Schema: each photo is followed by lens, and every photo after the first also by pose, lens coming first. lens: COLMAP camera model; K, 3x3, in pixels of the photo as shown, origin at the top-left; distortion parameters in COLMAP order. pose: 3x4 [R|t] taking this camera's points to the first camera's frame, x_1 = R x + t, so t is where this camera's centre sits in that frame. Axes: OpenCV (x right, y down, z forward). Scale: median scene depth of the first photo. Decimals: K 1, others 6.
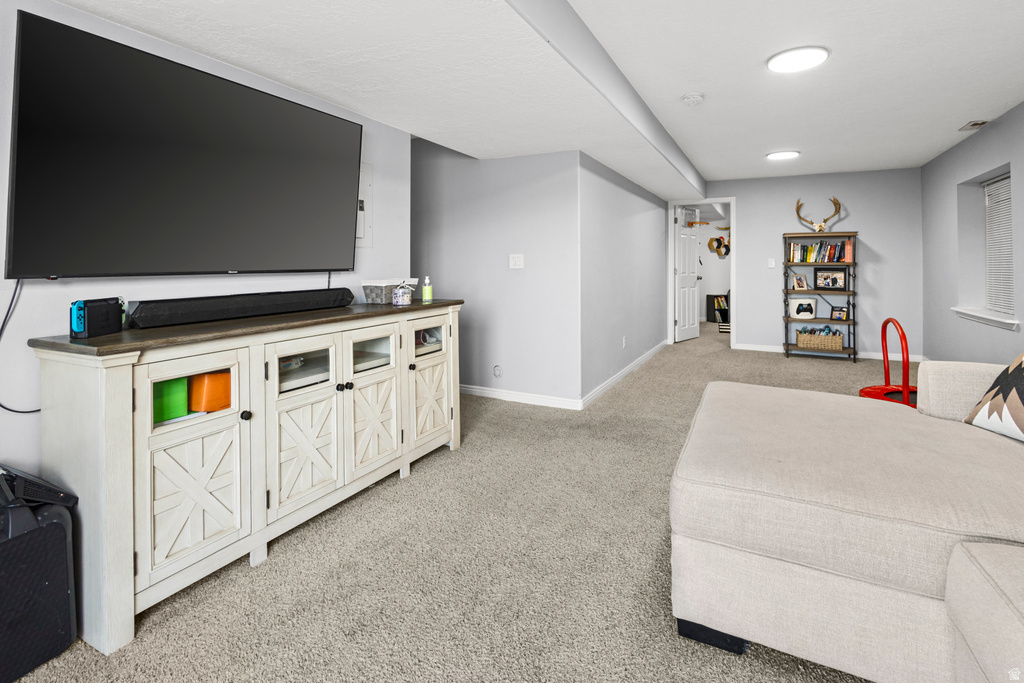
lens RADIAL K [[500.8, 0, 527.1], [0, 500.8, 269.0], [0, 0, 1]] dist [0.005710, -0.000430]
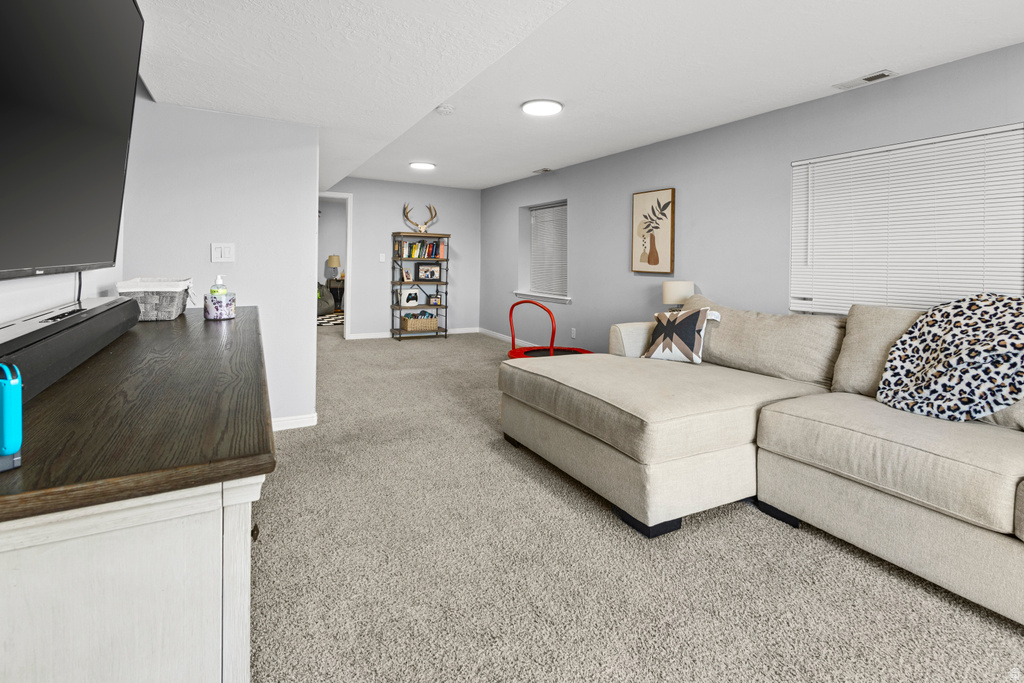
lens RADIAL K [[500.8, 0, 508.2], [0, 500.8, 265.6], [0, 0, 1]] dist [0.005710, -0.000430]
pose [[0.567750, 0.003306, 0.823194, -0.282663], [-0.011998, 0.999919, 0.004259, -0.002875], [-0.823114, -0.012294, 0.567744, 0.152256]]
